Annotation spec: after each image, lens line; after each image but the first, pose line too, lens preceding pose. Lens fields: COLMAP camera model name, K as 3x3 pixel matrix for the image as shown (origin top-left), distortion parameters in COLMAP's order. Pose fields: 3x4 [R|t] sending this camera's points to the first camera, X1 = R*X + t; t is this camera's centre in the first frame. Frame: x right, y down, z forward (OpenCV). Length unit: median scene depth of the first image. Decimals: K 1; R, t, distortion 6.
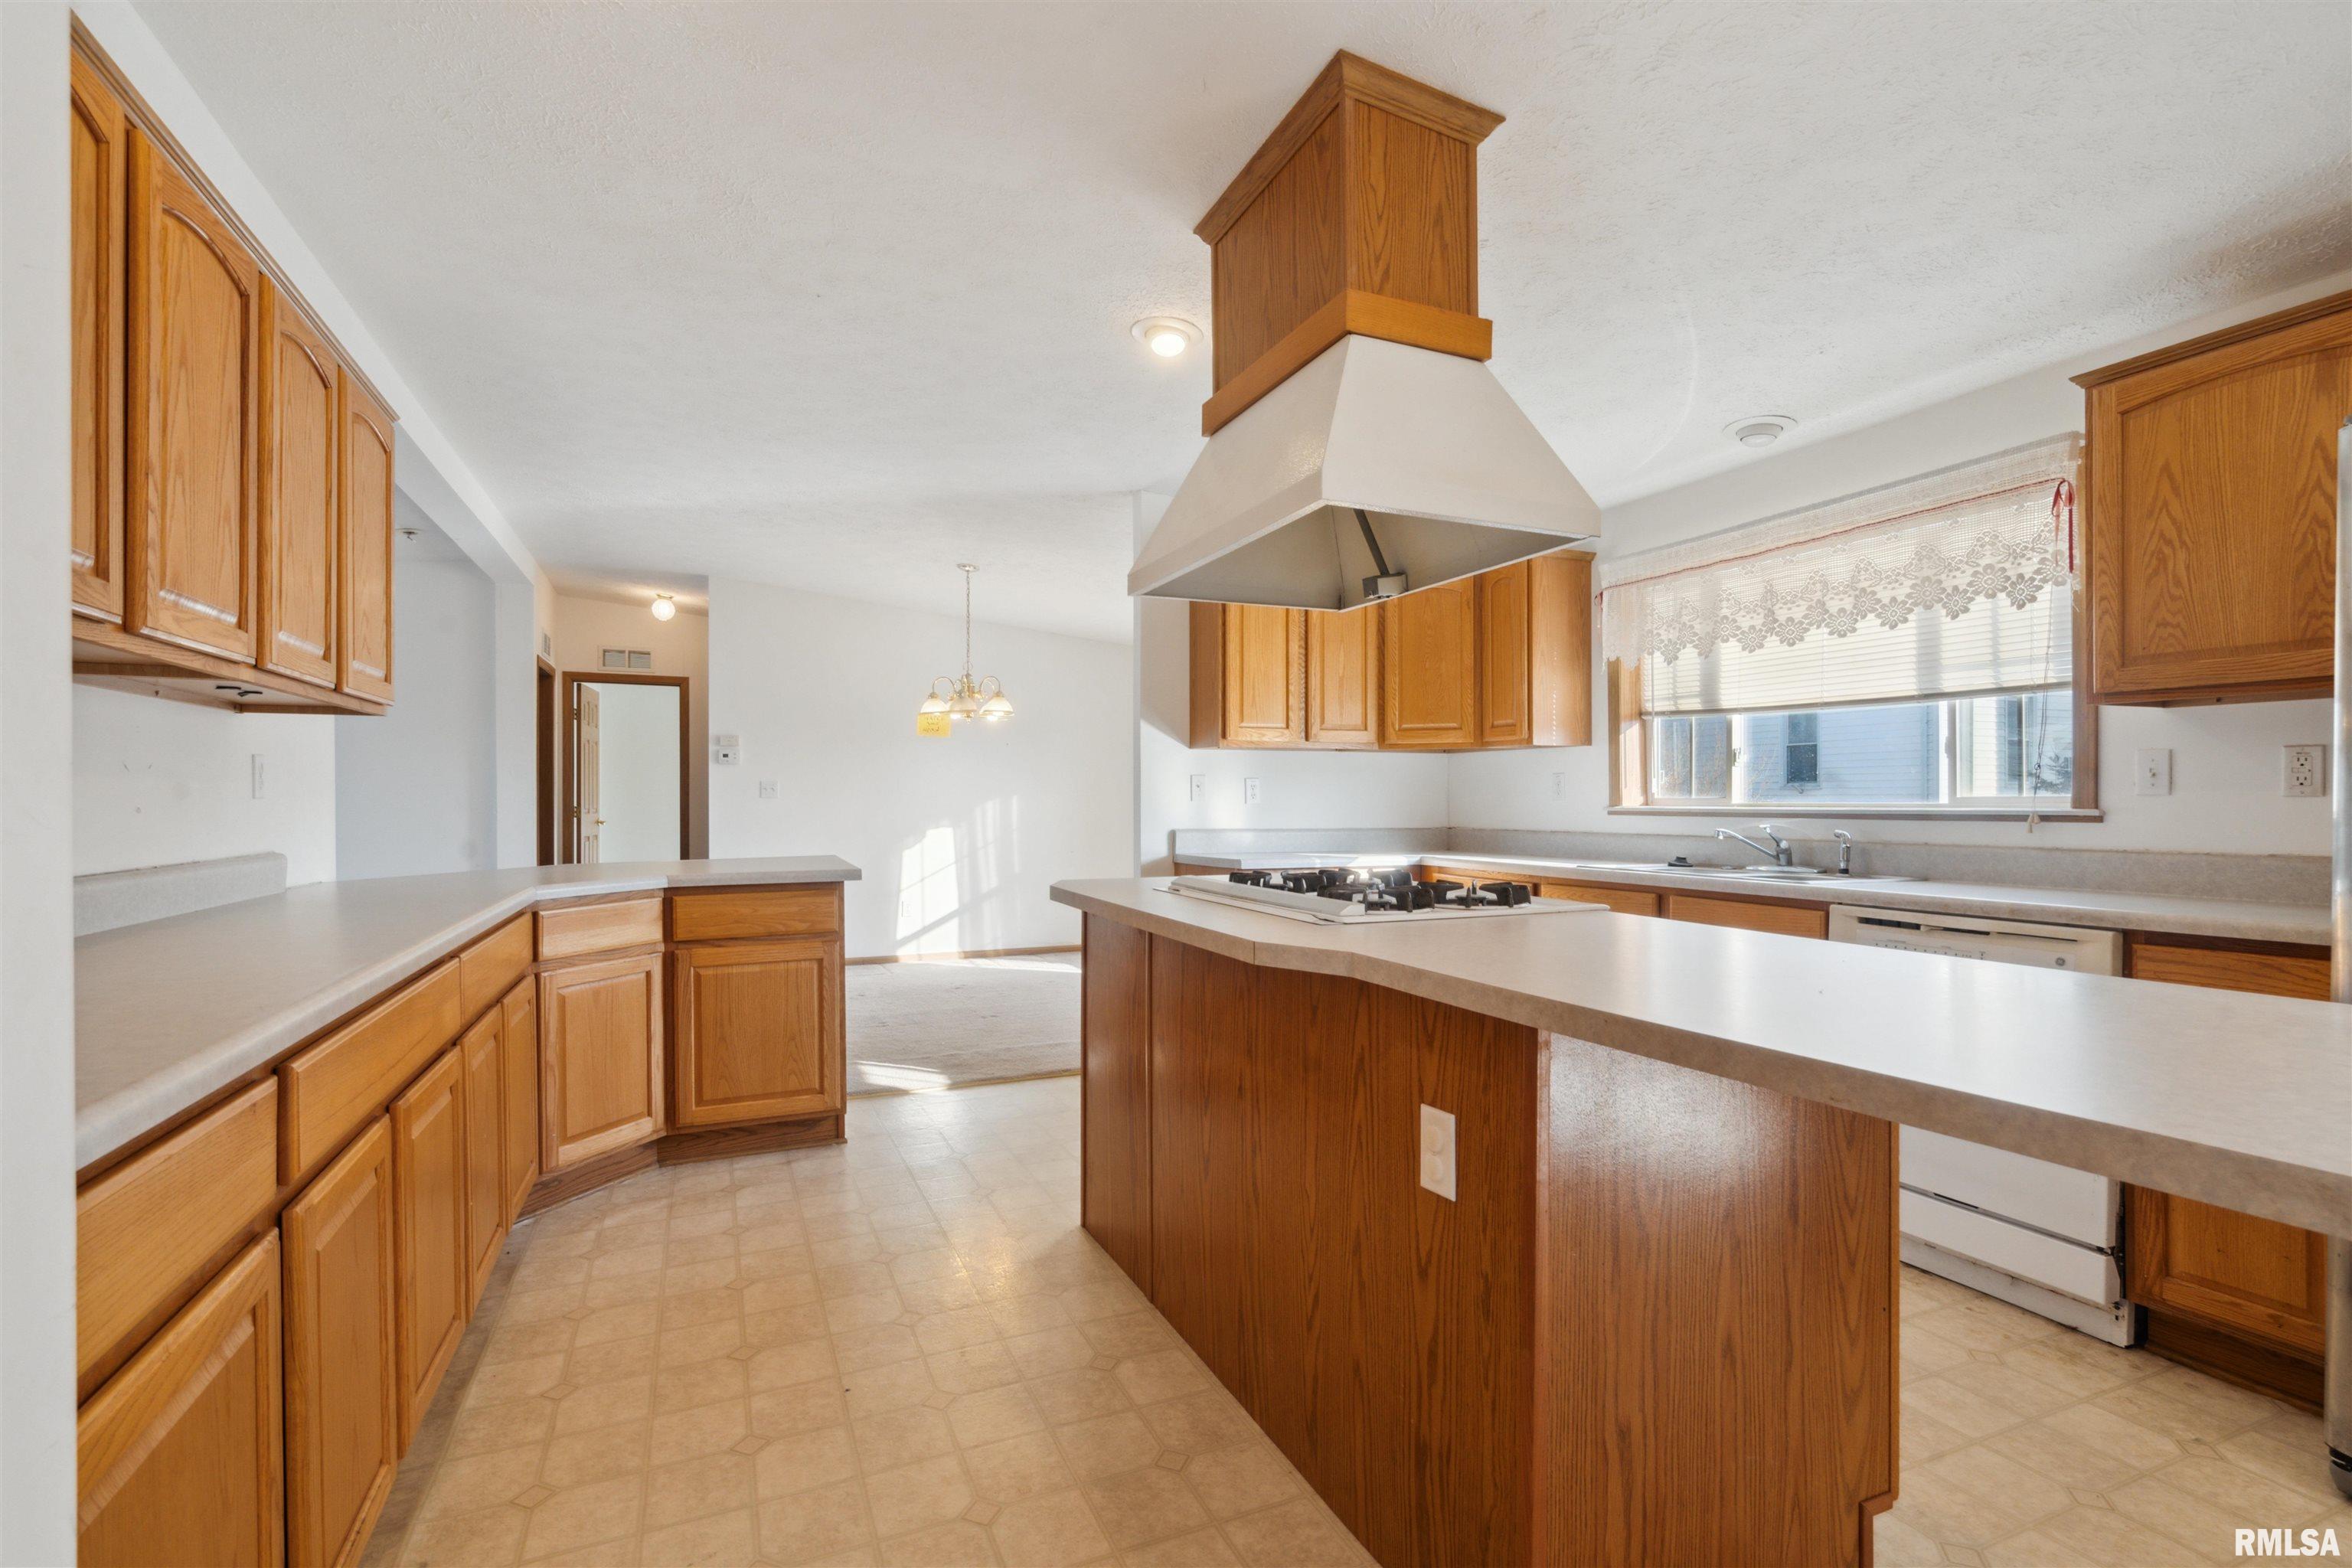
lens RADIAL K [[1077.6, 0, 1175.7], [0, 1077.6, 793.5], [0, 0, 1]] dist [-0.000335, -0.001995]
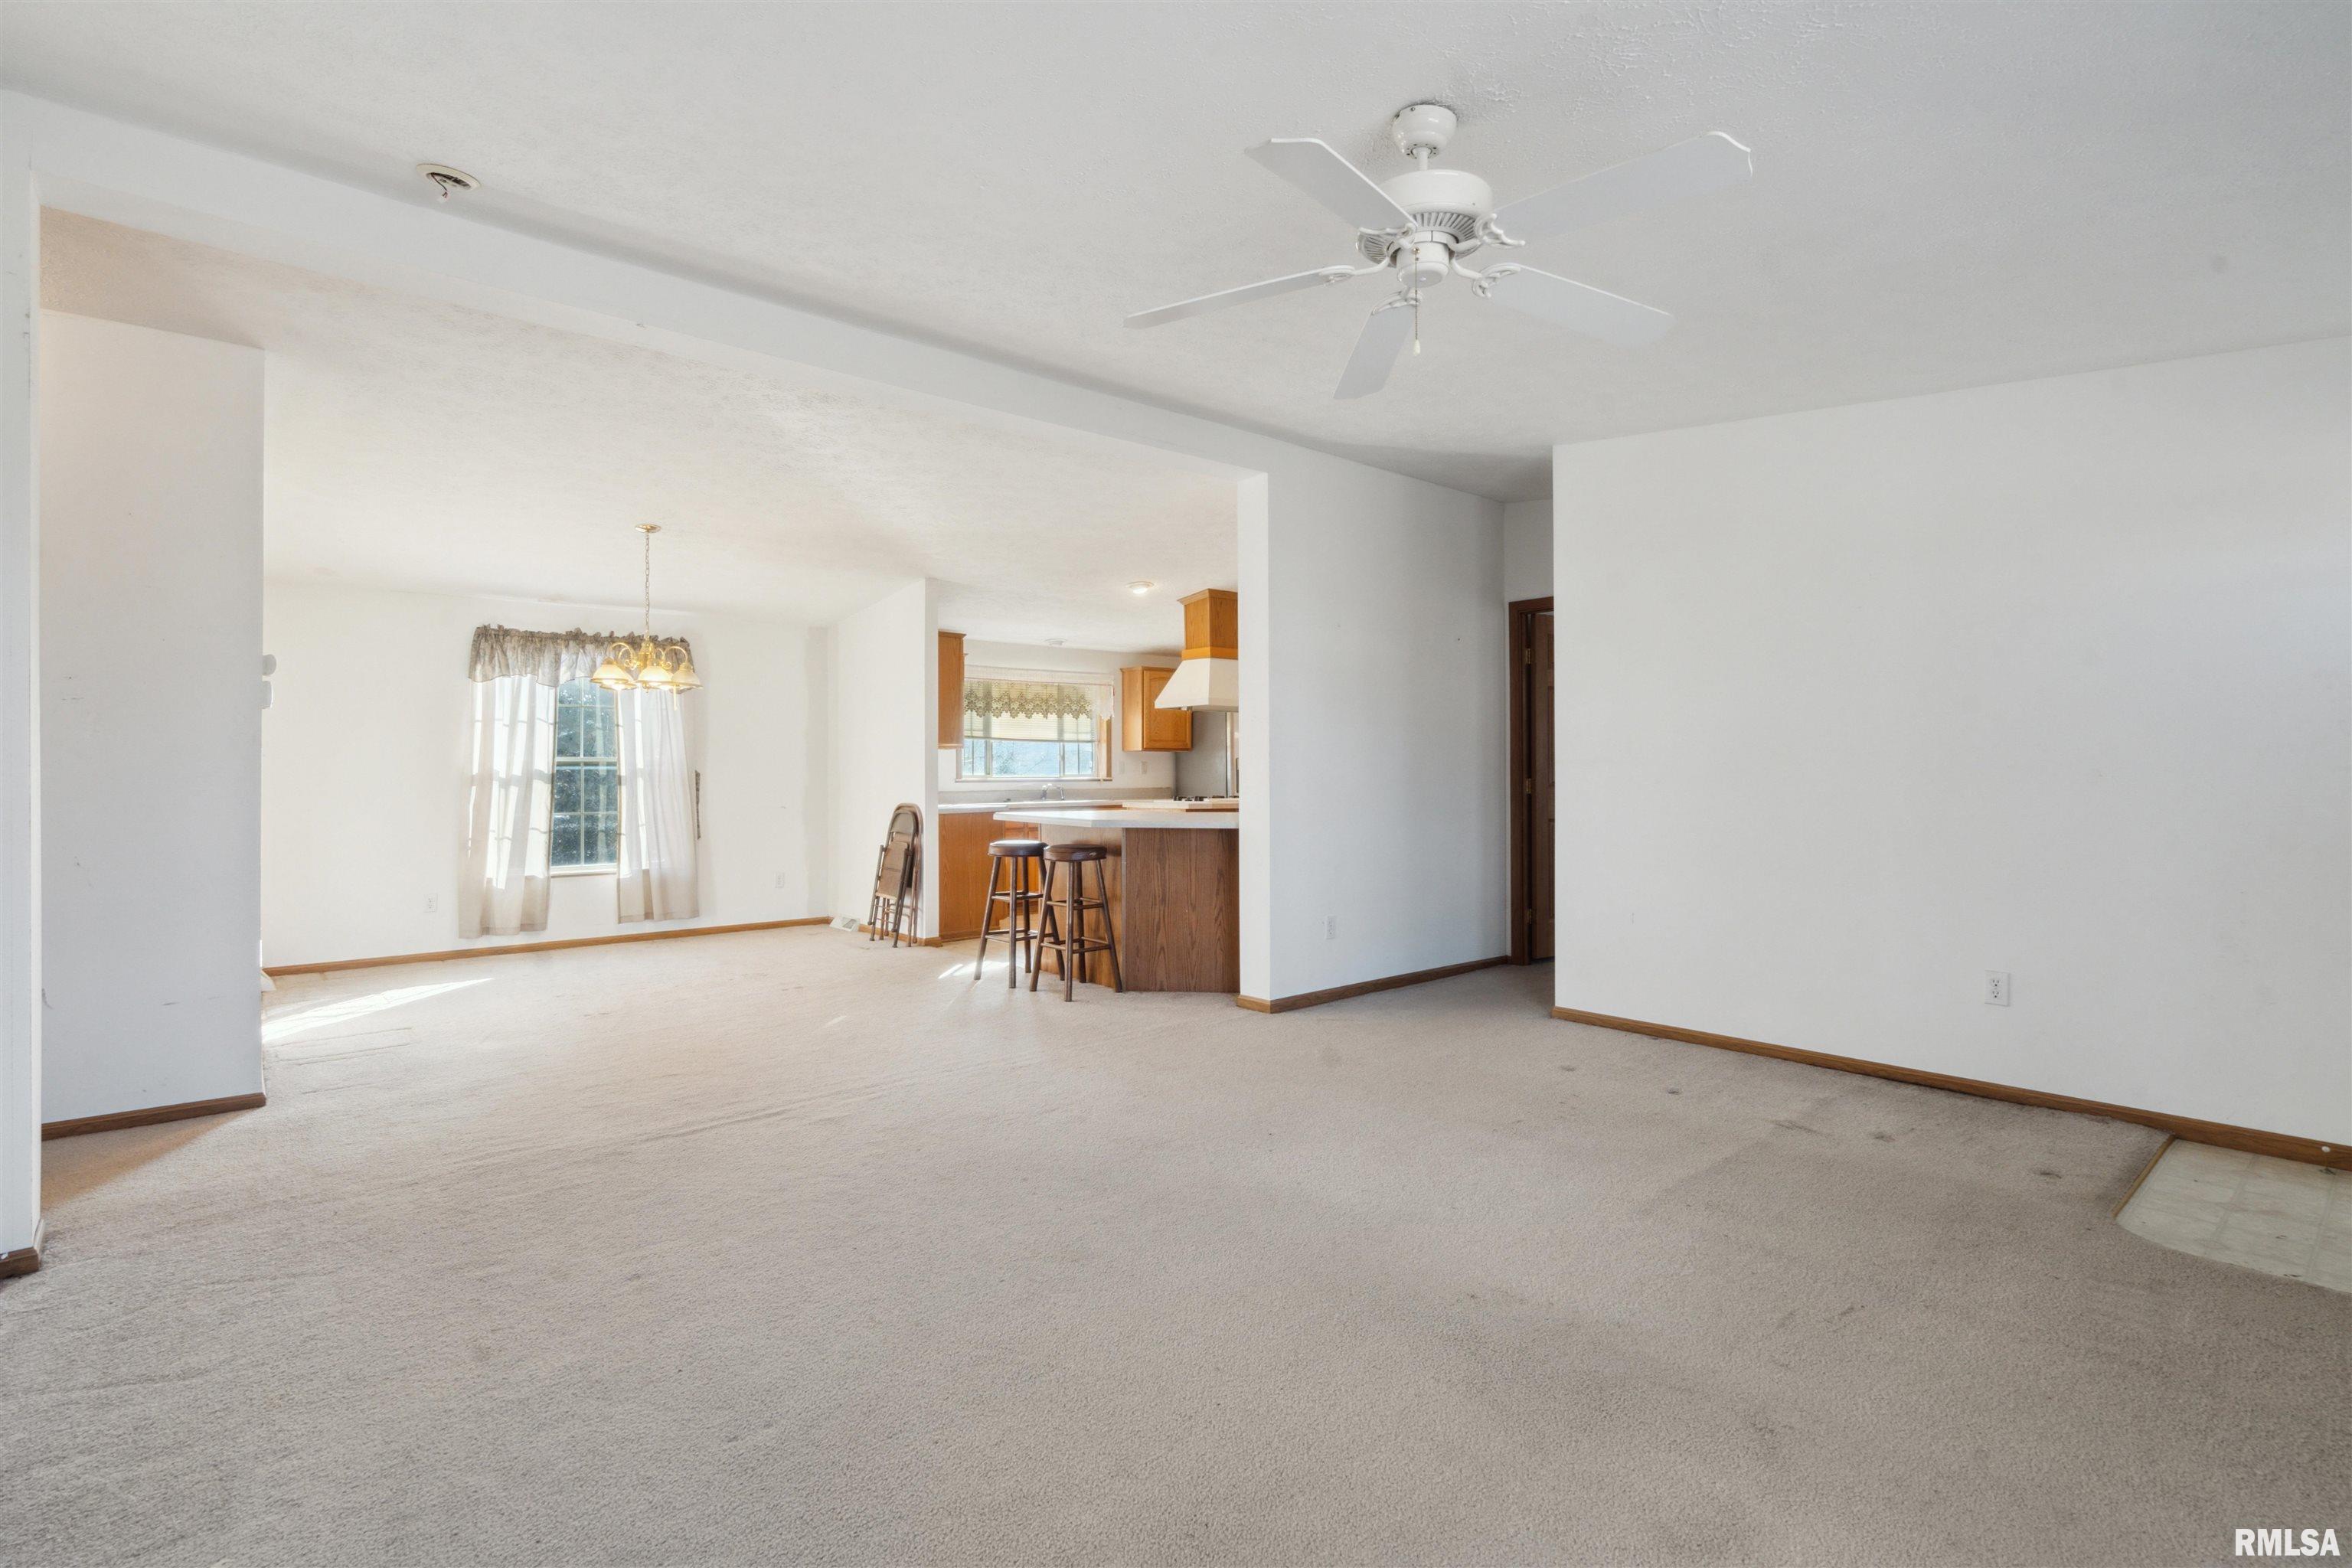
lens RADIAL K [[1077.6, 0, 1172.6], [0, 1077.6, 773.5], [0, 0, 1]] dist [-0.000335, -0.001995]
pose [[-0.282549, 0.020724, 0.959029, -1.928114], [0.007833, 0.999783, -0.019297, 0.052320], [-0.959221, 0.002060, -0.282650, 1.307433]]
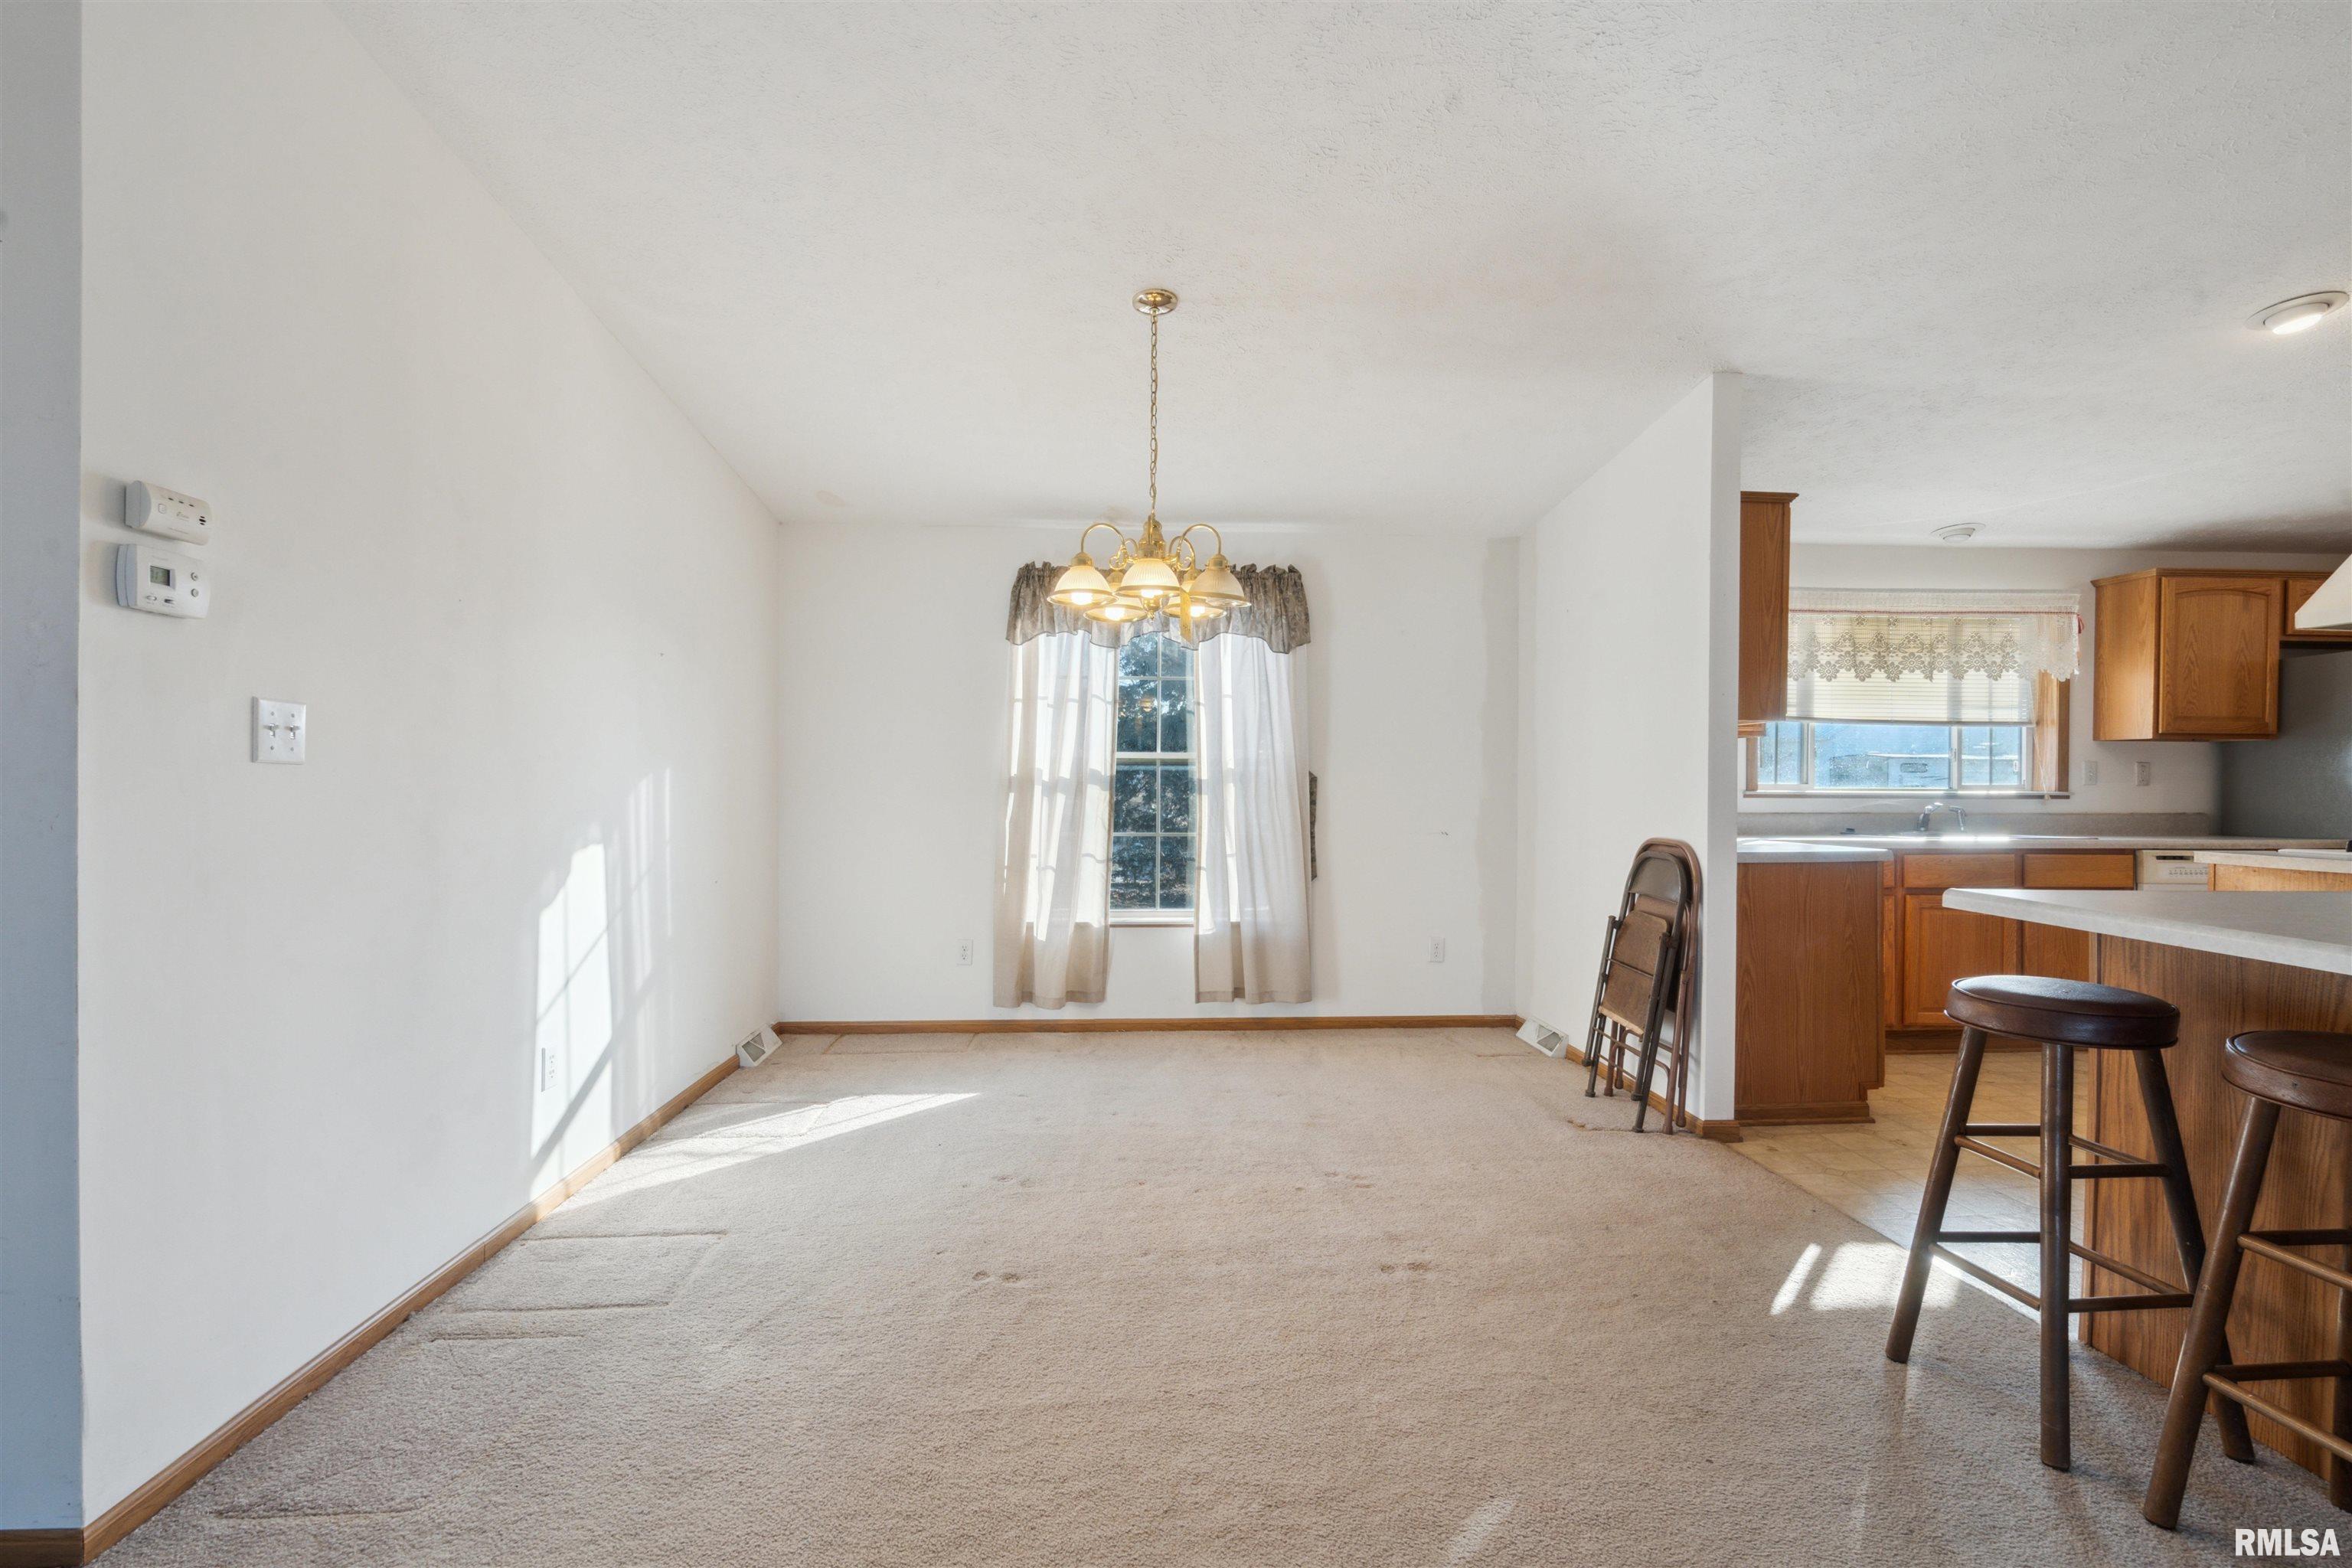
lens RADIAL K [[1077.6, 0, 1168.3], [0, 1077.6, 785.1], [0, 0, 1]] dist [-0.000335, -0.001995]
pose [[0.348479, 0.016976, 0.937163, -1.045690], [-0.014240, 0.999816, -0.012816, 0.035578], [-0.937208, -0.008880, 0.348657, 1.301303]]
